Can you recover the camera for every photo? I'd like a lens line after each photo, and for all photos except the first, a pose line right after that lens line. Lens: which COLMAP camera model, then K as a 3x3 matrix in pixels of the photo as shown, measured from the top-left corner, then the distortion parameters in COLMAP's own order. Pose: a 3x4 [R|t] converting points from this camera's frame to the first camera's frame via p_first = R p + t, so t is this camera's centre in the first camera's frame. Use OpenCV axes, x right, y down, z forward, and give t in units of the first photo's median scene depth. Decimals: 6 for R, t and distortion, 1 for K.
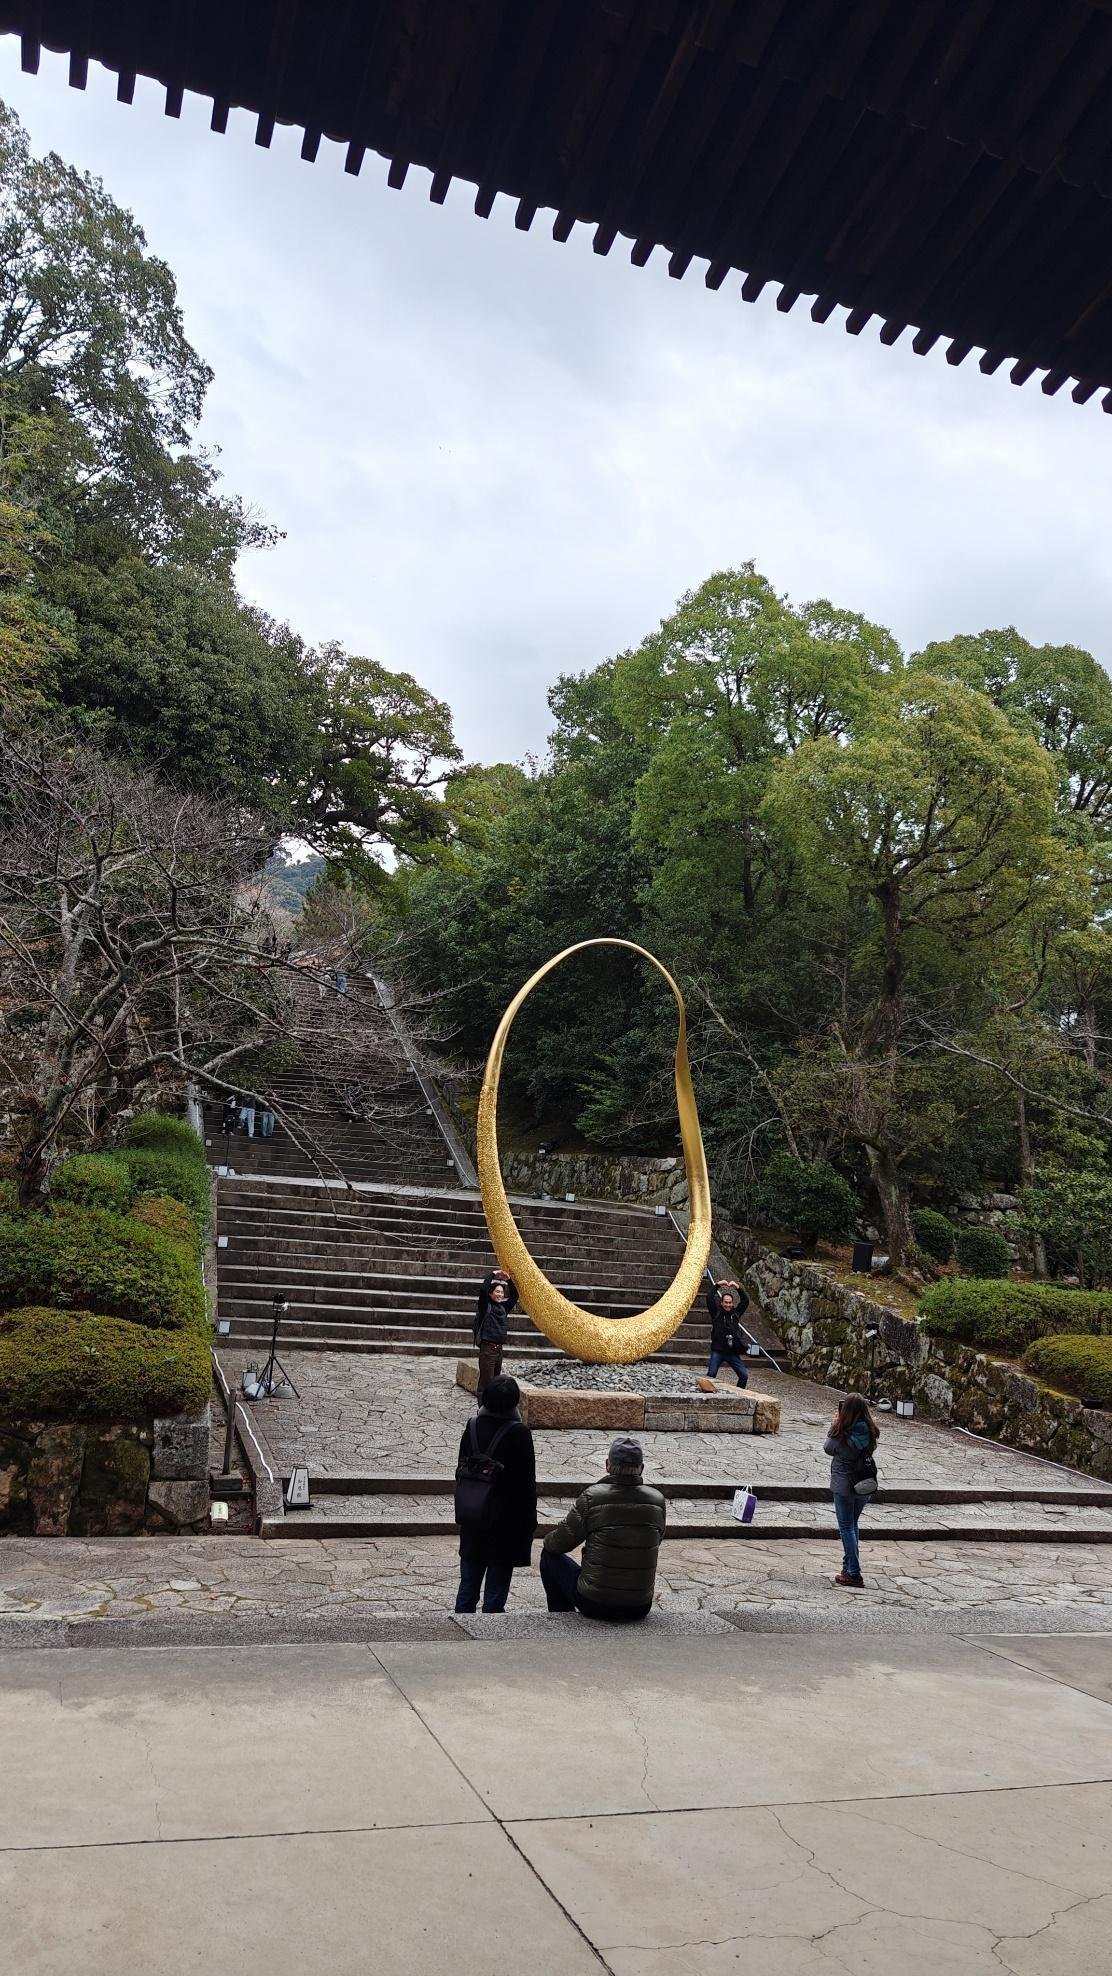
lens RADIAL K [[1371.9, 0, 558.3], [0, 1371.9, 985.6], [0, 0, 1]] dist [0.023172, 0.002232]
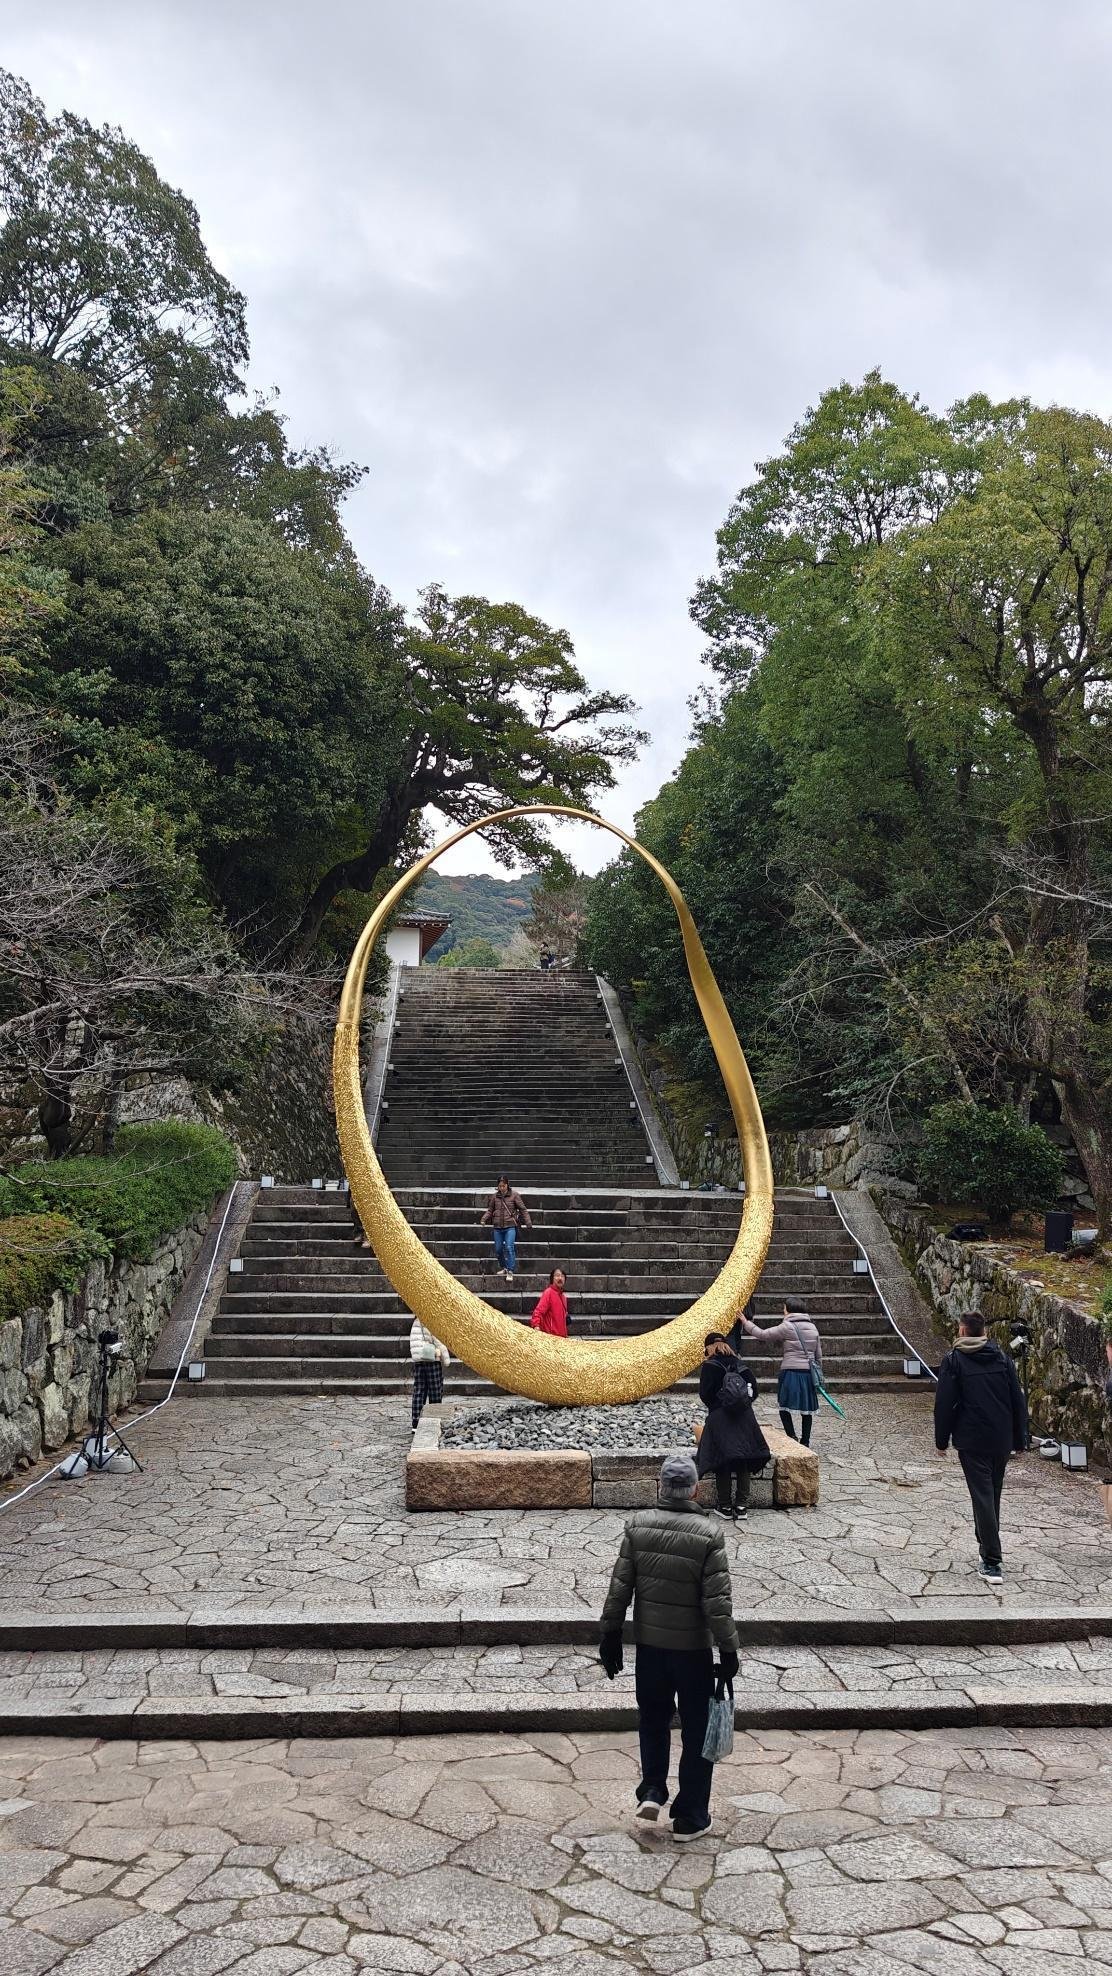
lens RADIAL K [[1371.9, 0, 554.4], [0, 1371.9, 990.9], [0, 0, 1]] dist [0.023172, 0.002232]
pose [[0.960026, -0.112865, -0.256146, 0.156369], [0.111048, 0.993580, -0.021596, 0.055593], [0.256939, -0.007712, 0.966397, 0.226290]]
